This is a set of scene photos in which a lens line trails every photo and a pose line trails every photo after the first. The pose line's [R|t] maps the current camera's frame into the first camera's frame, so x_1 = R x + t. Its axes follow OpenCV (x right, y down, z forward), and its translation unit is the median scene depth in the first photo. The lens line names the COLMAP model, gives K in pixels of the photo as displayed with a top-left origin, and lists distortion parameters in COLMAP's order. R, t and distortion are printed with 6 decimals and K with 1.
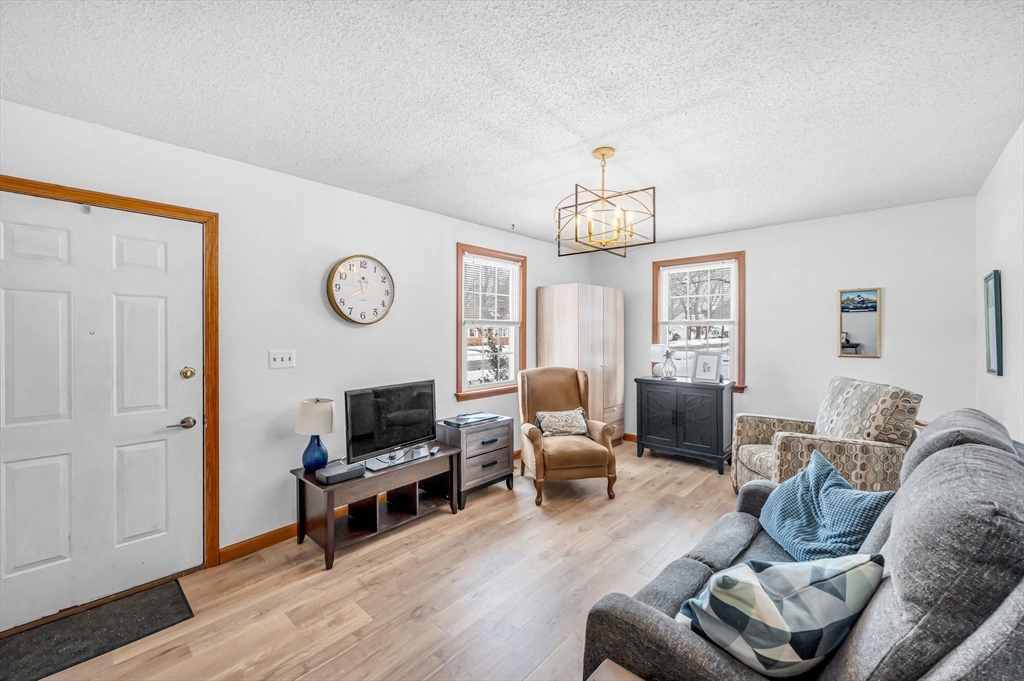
lens RADIAL K [[409.3, 0, 509.4], [0, 409.3, 331.8], [0, 0, 1]] dist [-0.000582, -0.000073]
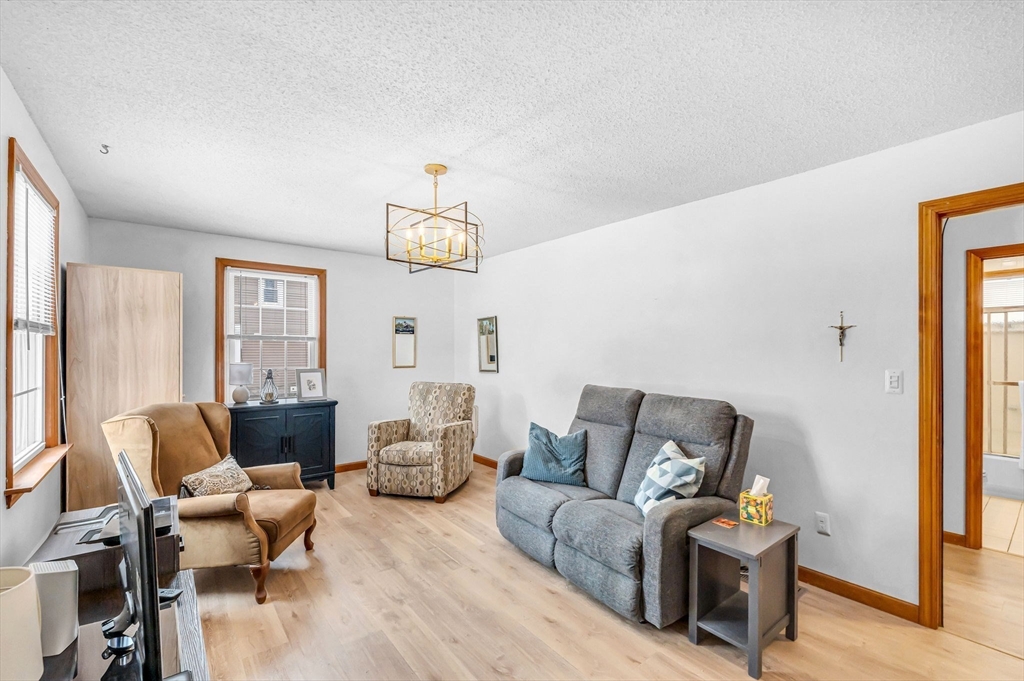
lens RADIAL K [[439.8, 0, 509.5], [0, 439.8, 346.8], [0, 0, 1]] dist [0.000091, 0.000017]
pose [[0.152959, 0.007510, 0.988204, -0.659018], [-0.007467, 0.999951, -0.006443, 0.000847], [-0.988204, -0.006393, 0.153008, 0.541880]]
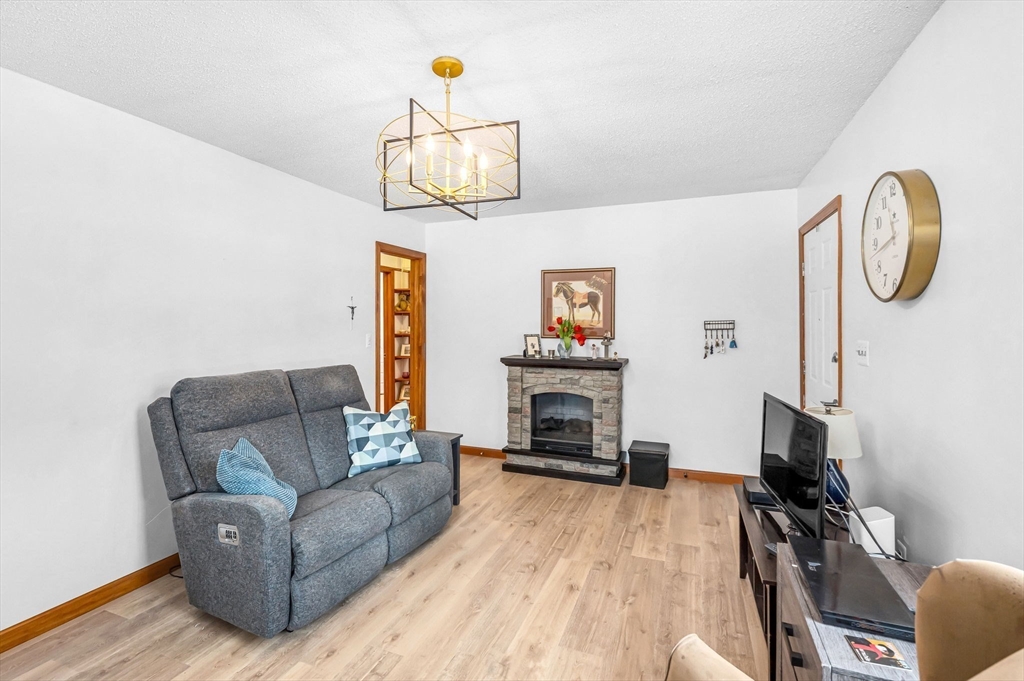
lens RADIAL K [[468.4, 0, 509.1], [0, 468.4, 326.2], [0, 0, 1]] dist [-0.000335, -0.000044]
pose [[-0.928858, 0.010513, -0.370286, 0.347125], [0.009944, 0.999945, 0.003446, 0.009031], [0.370301, -0.000481, -0.928912, 1.460285]]
